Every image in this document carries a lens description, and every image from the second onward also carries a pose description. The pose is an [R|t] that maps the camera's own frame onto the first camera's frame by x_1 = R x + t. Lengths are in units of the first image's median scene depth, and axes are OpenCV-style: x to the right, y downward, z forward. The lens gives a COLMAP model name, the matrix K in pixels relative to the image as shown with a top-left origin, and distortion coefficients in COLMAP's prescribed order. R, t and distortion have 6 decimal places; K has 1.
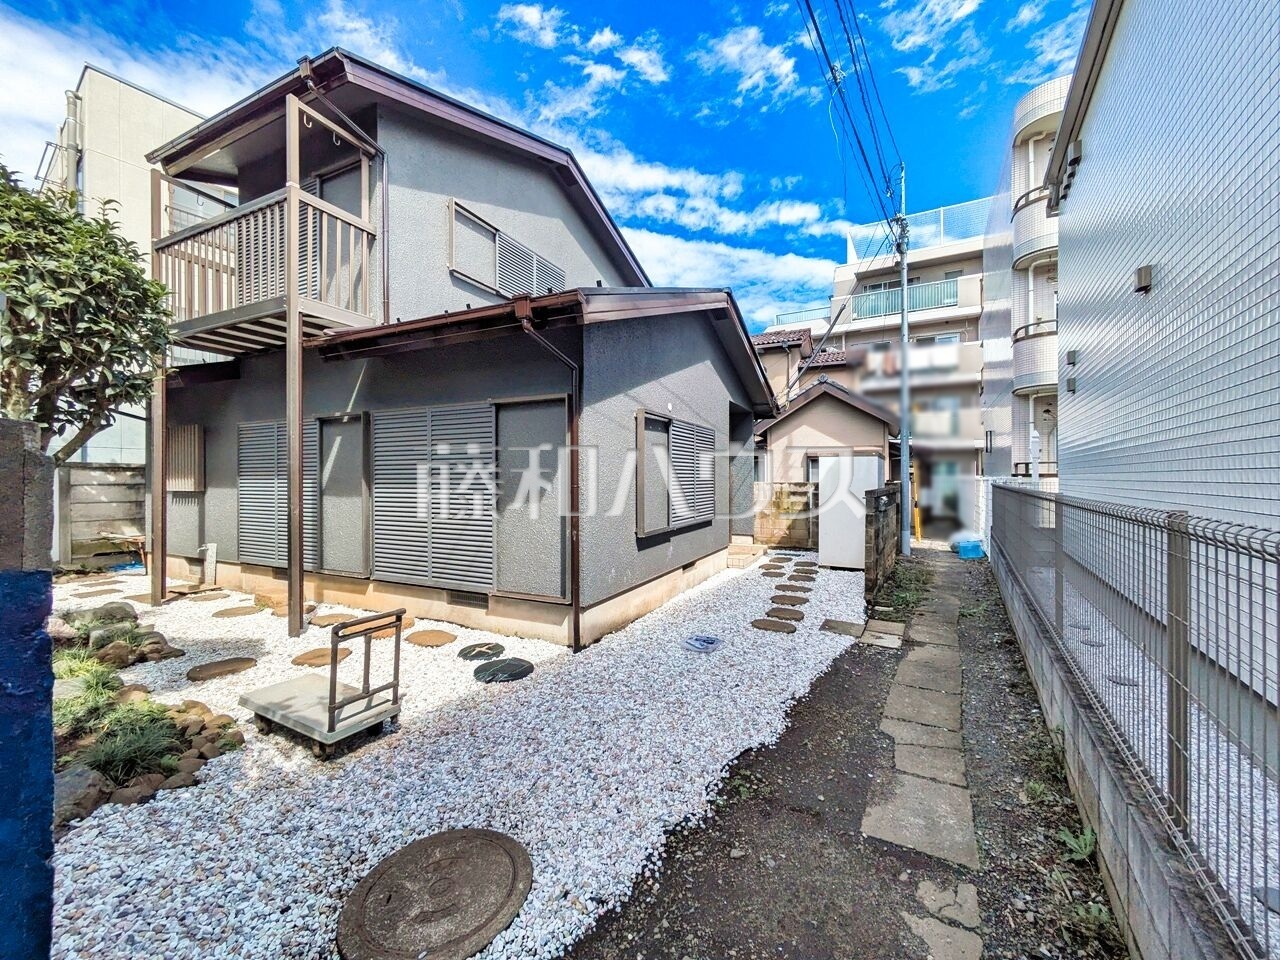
lens RADIAL K [[506.0, 0, 641.5], [0, 506.0, 479.7], [0, 0, 1]] dist [0.001073, 0.002034]
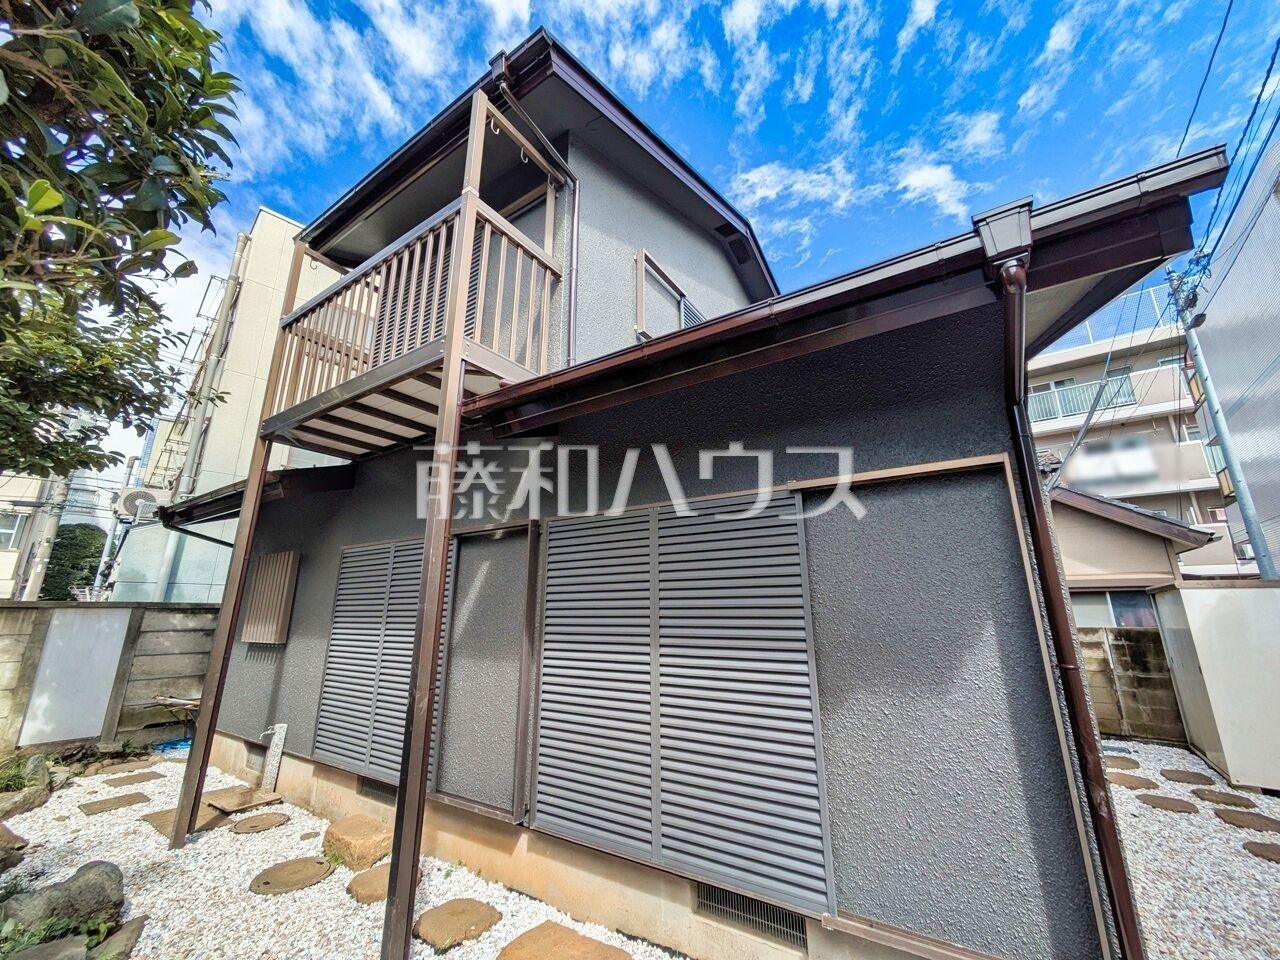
lens RADIAL K [[506.0, 0, 641.5], [0, 506.0, 479.7], [0, 0, 1]] dist [0.001073, 0.002034]
pose [[0.990730, -0.035423, -0.131147, -0.327665], [0.000535, 0.966414, -0.256988, -0.021951], [0.135845, 0.254536, 0.957475, 0.404682]]
